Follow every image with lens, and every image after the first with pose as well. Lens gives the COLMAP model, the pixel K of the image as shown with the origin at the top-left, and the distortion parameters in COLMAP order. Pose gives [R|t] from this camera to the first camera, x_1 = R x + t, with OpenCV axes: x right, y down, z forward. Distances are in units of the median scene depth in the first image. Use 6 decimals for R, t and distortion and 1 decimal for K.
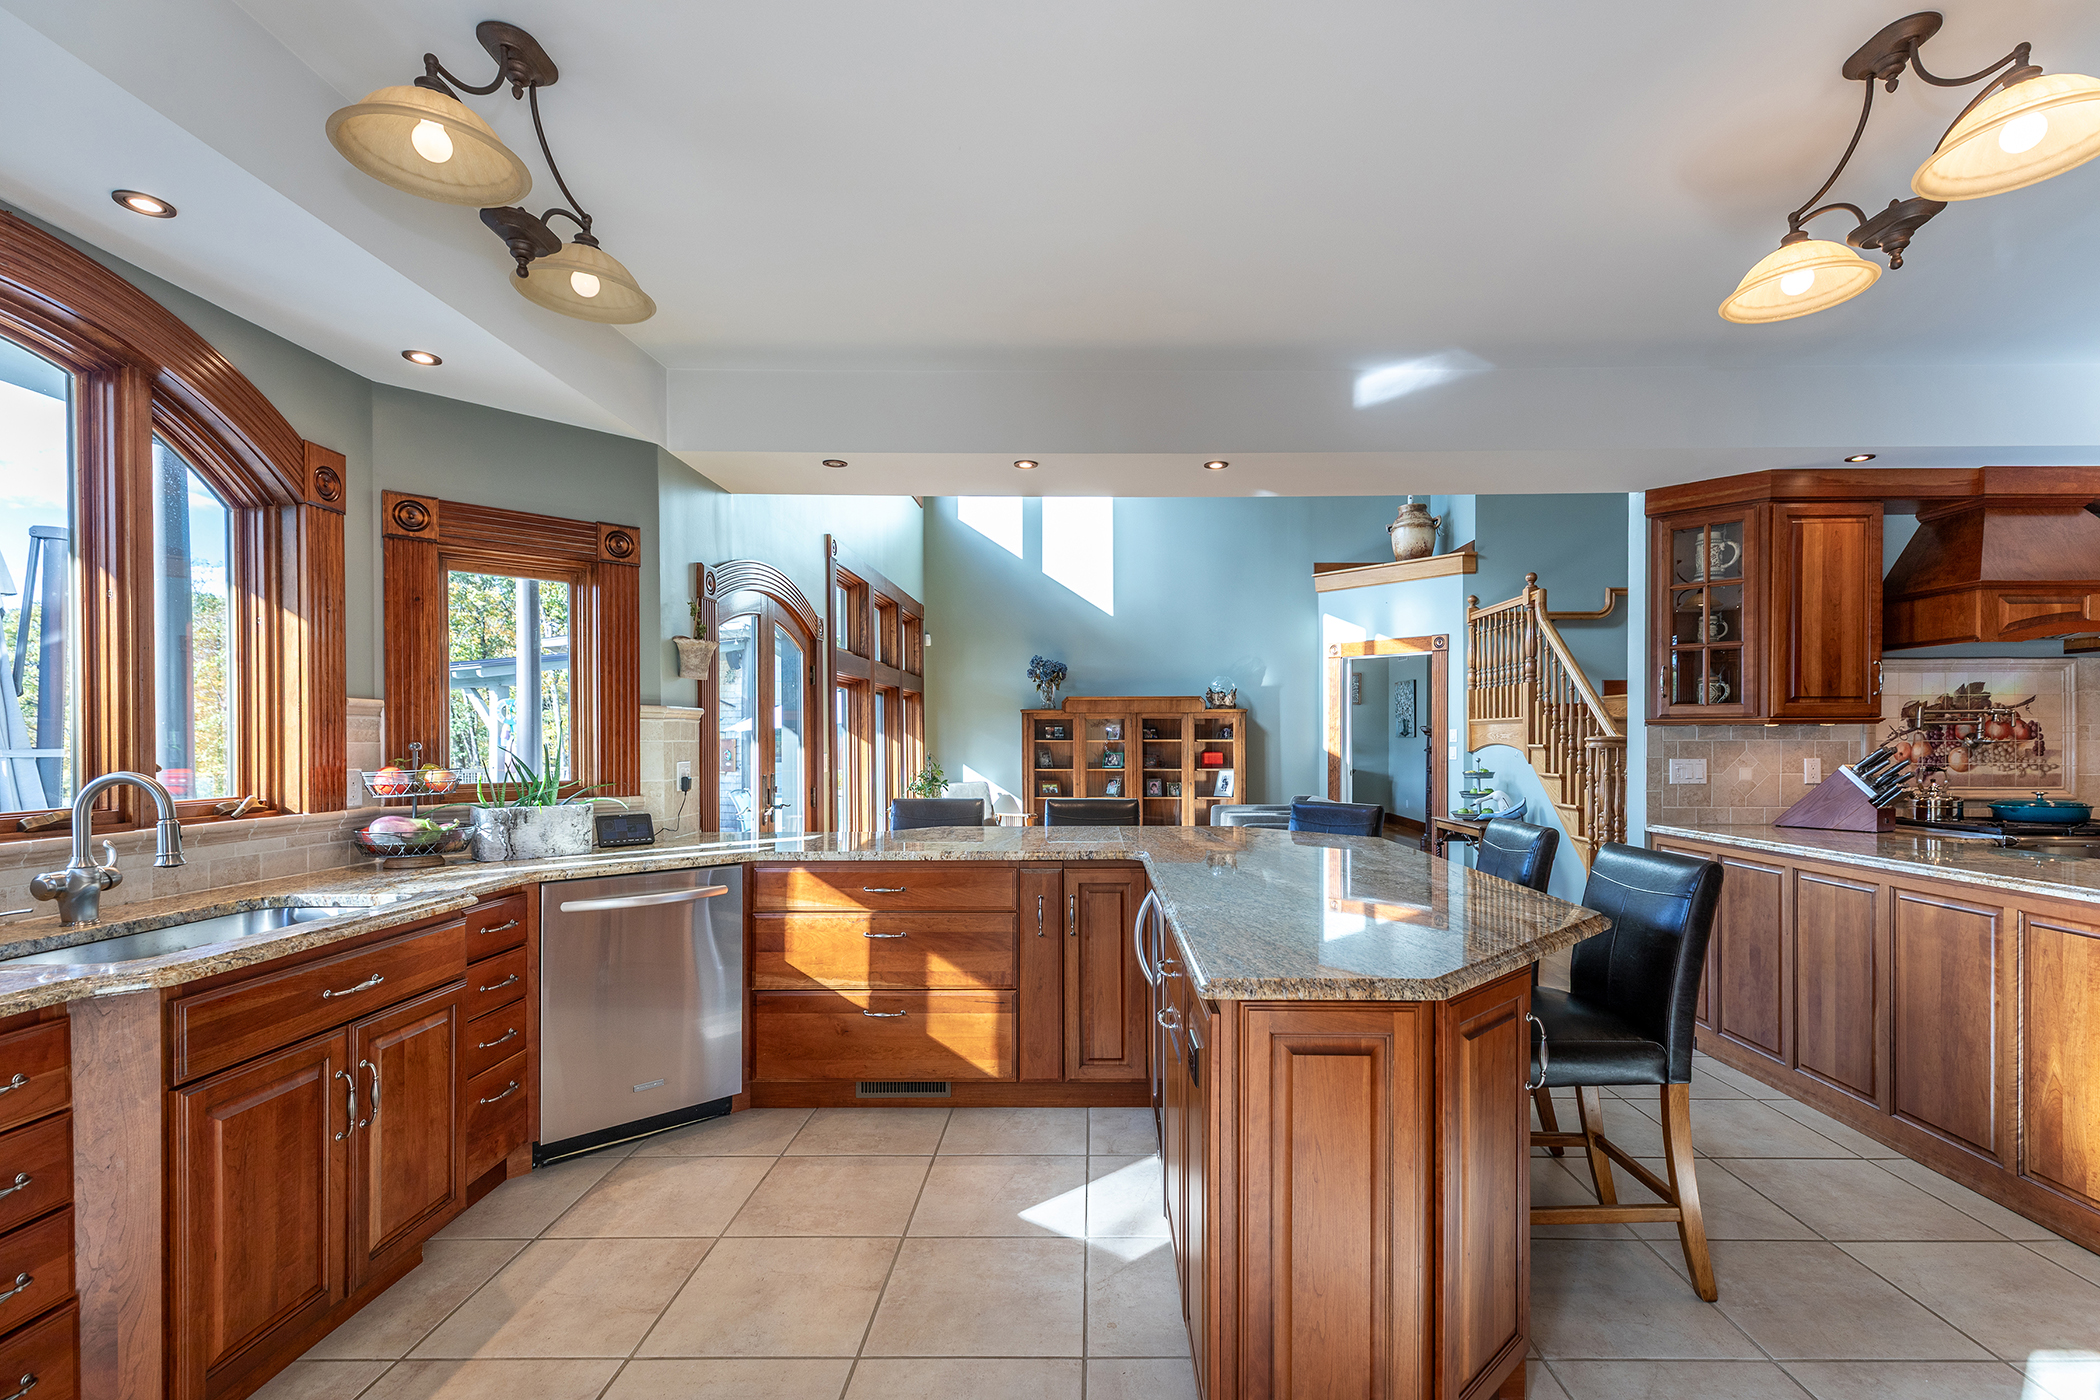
lens RADIAL K [[942.6, 0, 1097.2], [0, 942.6, 738.8], [0, 0, 1]] dist [0.021072, -0.009455]
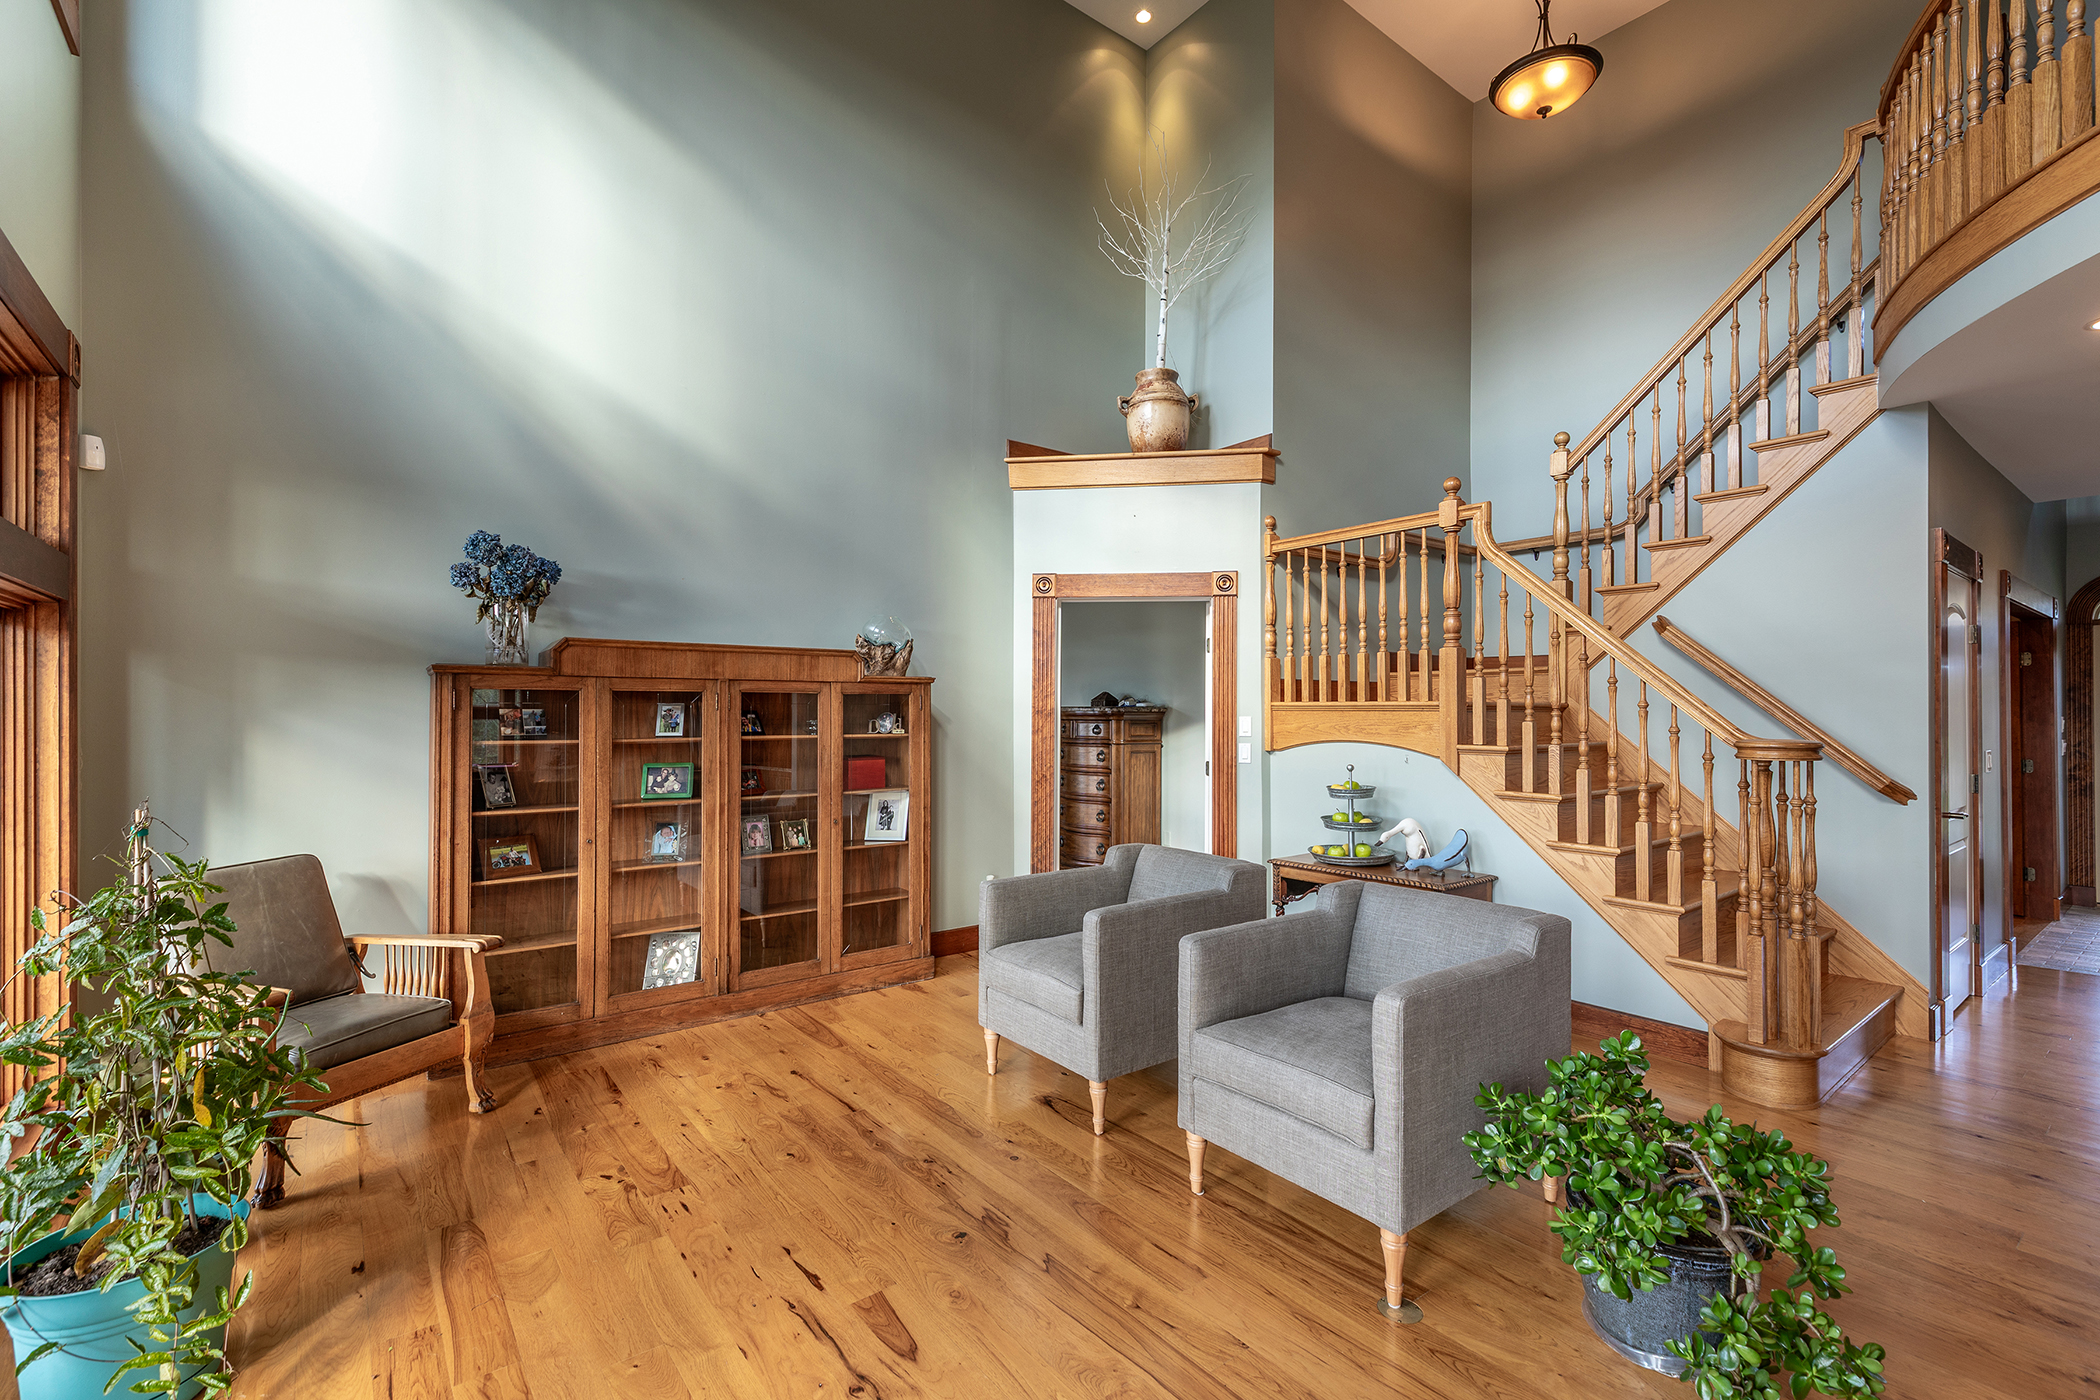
lens RADIAL K [[942.6, 0, 1053.2], [0, 942.6, 704.1], [0, 0, 1]] dist [0.021072, -0.009455]
pose [[0.780543, 0.007008, 0.625063, -0.326100], [-0.006667, 0.999974, -0.002885, -0.037954], [-0.625067, -0.001916, 0.780569, 1.357340]]
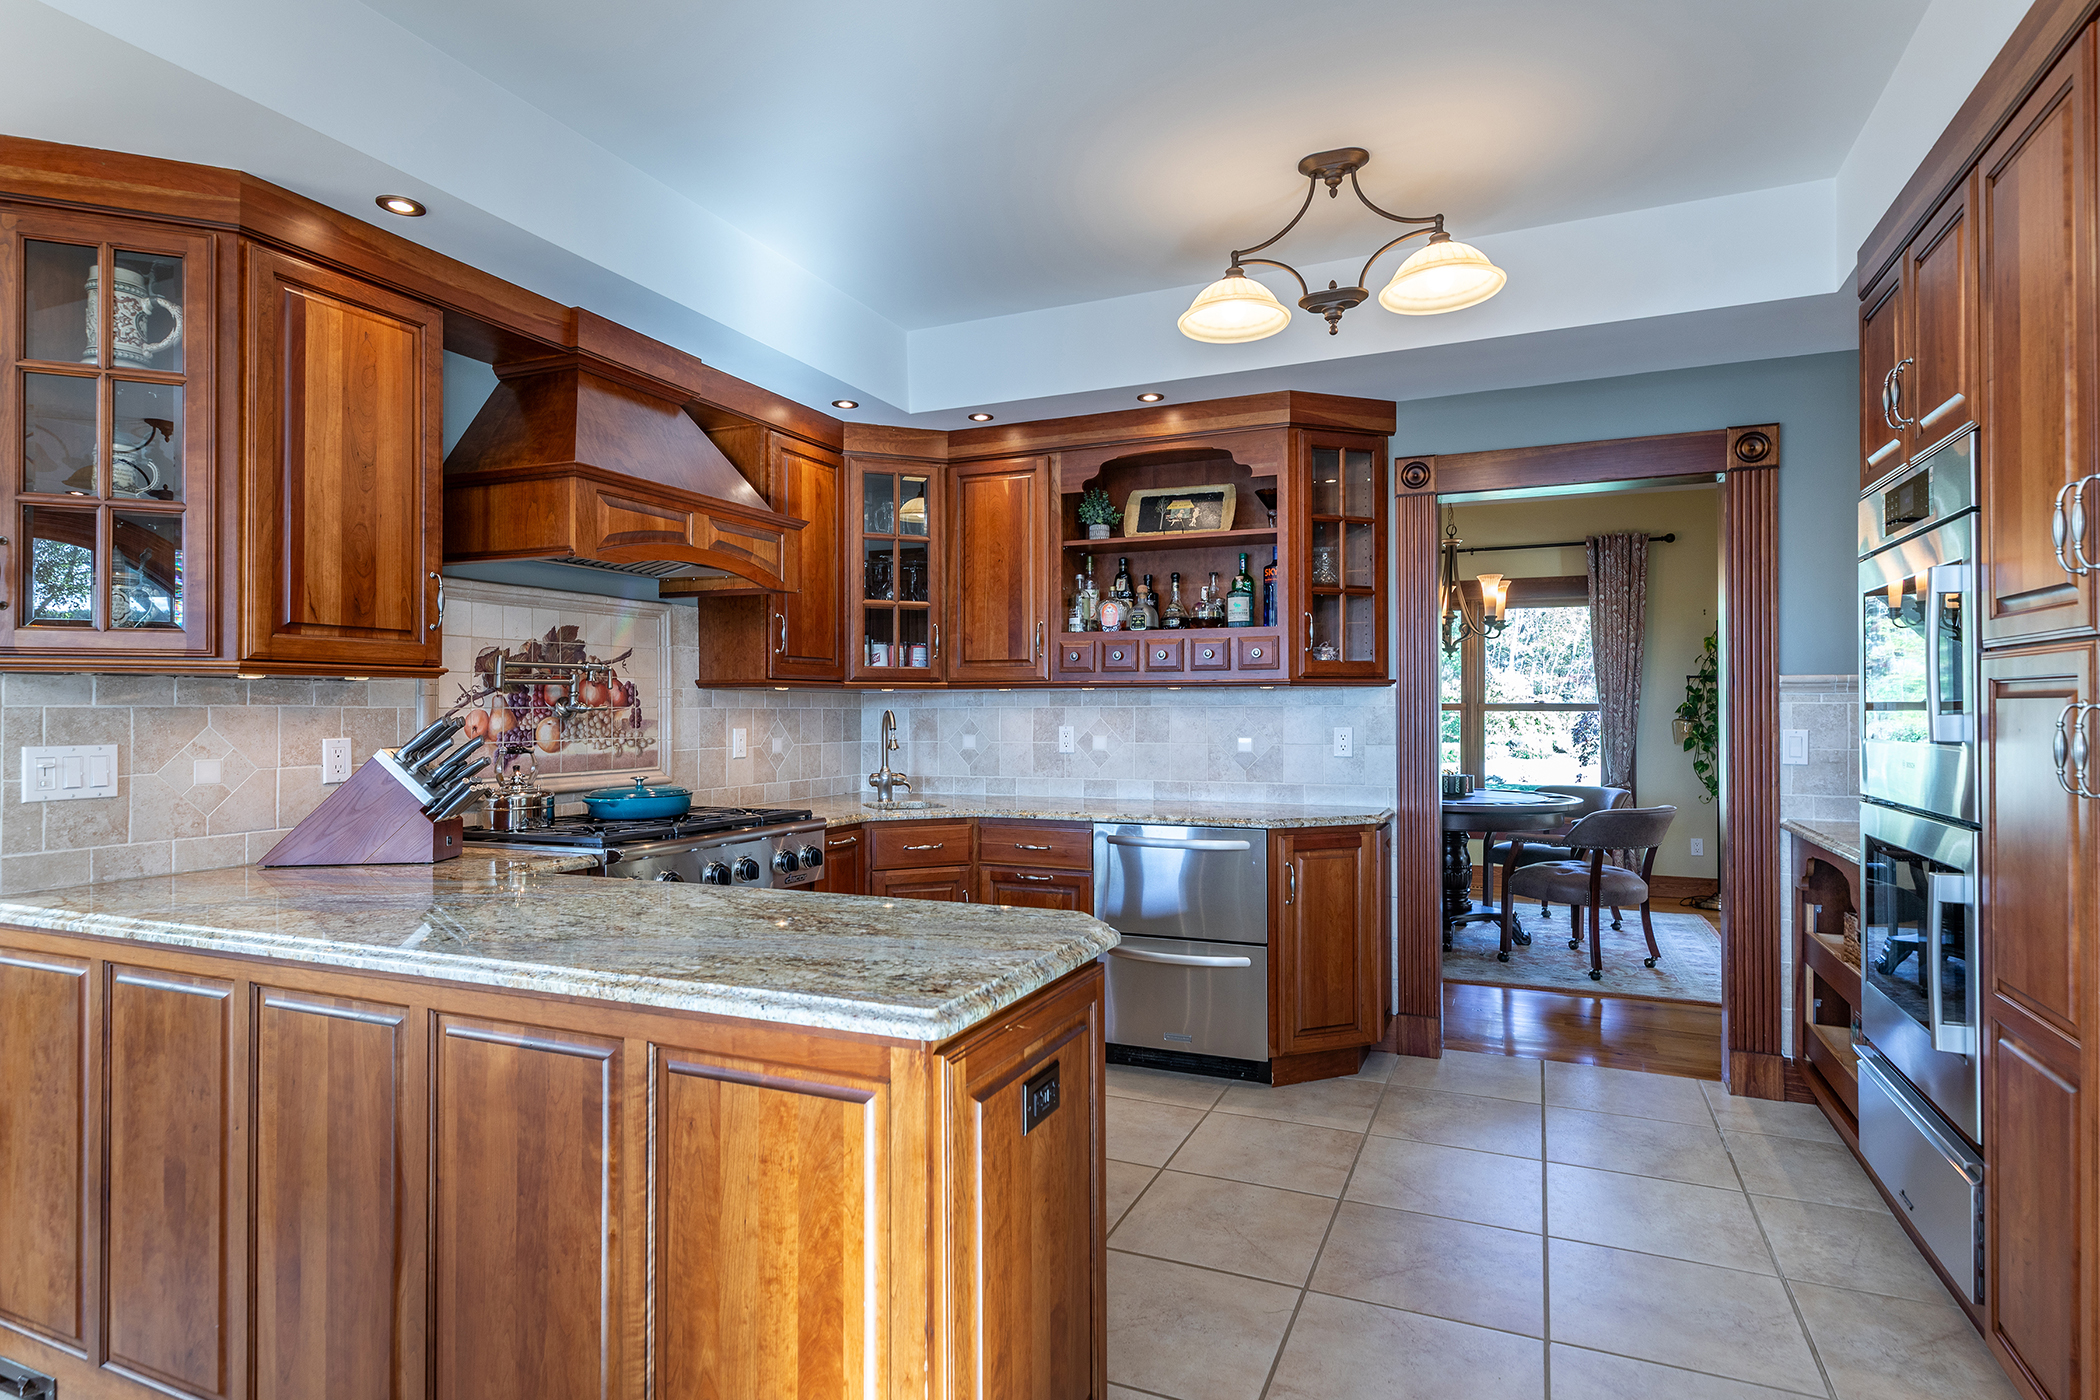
lens RADIAL K [[1102.2, 0, 1078.9], [0, 1102.2, 713.6], [0, 0, 1]] dist [0.022919, -0.004255]
pose [[0.379277, -0.002020, 0.925281, 0.364515], [0.001700, 0.999997, 0.001486, 0.006795], [-0.925282, 0.001010, 0.379280, 0.403514]]
